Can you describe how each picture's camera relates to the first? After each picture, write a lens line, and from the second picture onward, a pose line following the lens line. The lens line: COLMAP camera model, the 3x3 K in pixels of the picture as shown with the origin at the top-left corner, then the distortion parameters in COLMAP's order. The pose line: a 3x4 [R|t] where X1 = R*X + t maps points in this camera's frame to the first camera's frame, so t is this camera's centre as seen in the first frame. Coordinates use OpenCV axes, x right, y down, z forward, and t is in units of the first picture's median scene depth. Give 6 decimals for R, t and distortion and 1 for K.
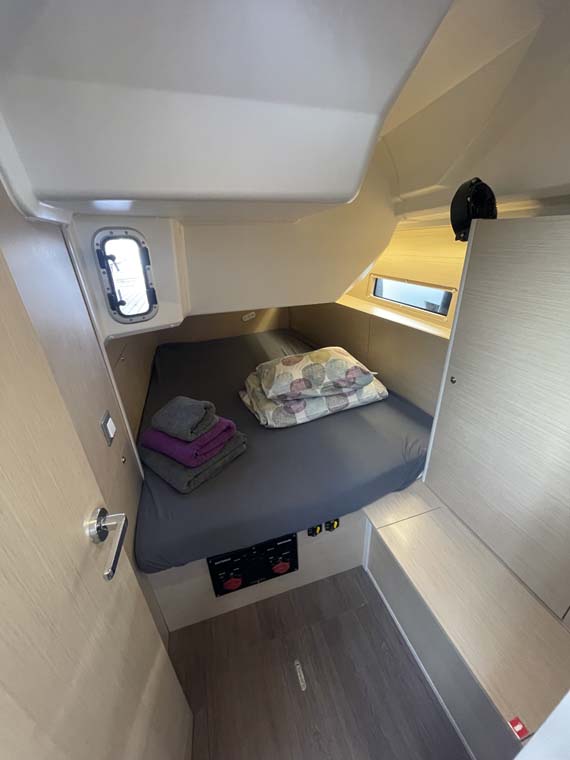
lens RADIAL K [[306.8, 0, 285.0], [0, 306.8, 380.0], [0, 0, 1]] dist [0.000398, 0.000182]
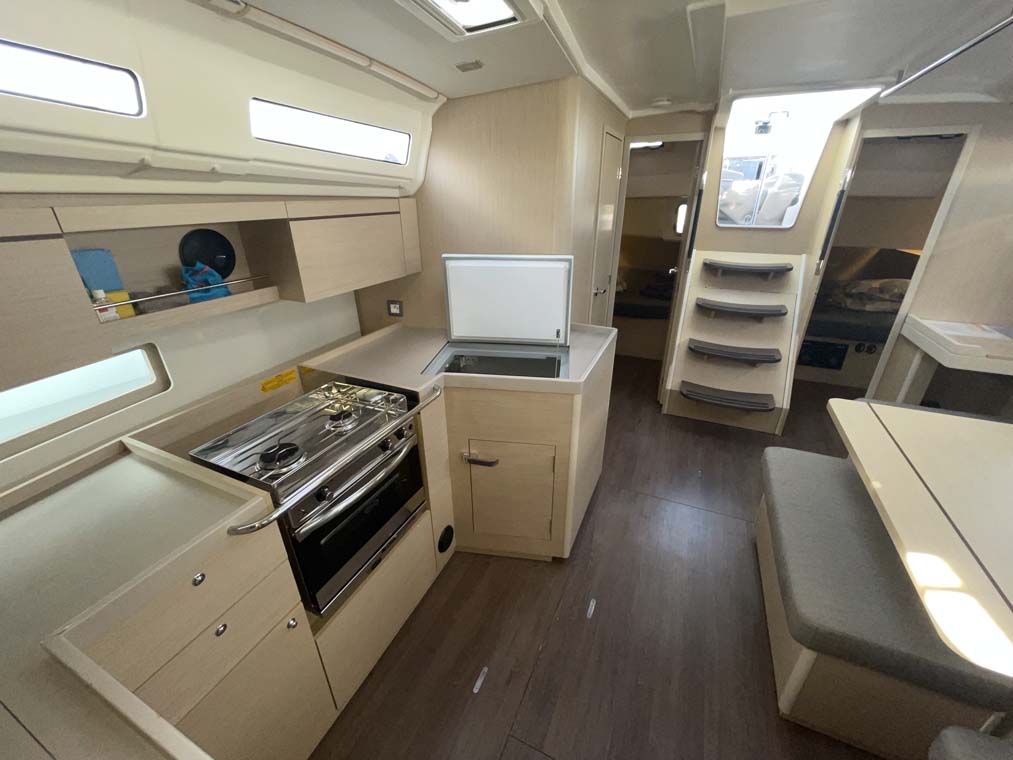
lens RADIAL K [[409.0, 0, 506.5], [0, 409.0, 380.0], [0, 0, 1]] dist [0.000398, 0.000182]
pose [[0.748671, 0.302877, -0.589709, 0.002982], [-0.305675, 0.947044, 0.098333, 0.959844], [0.588264, 0.106641, 0.801607, -2.189627]]
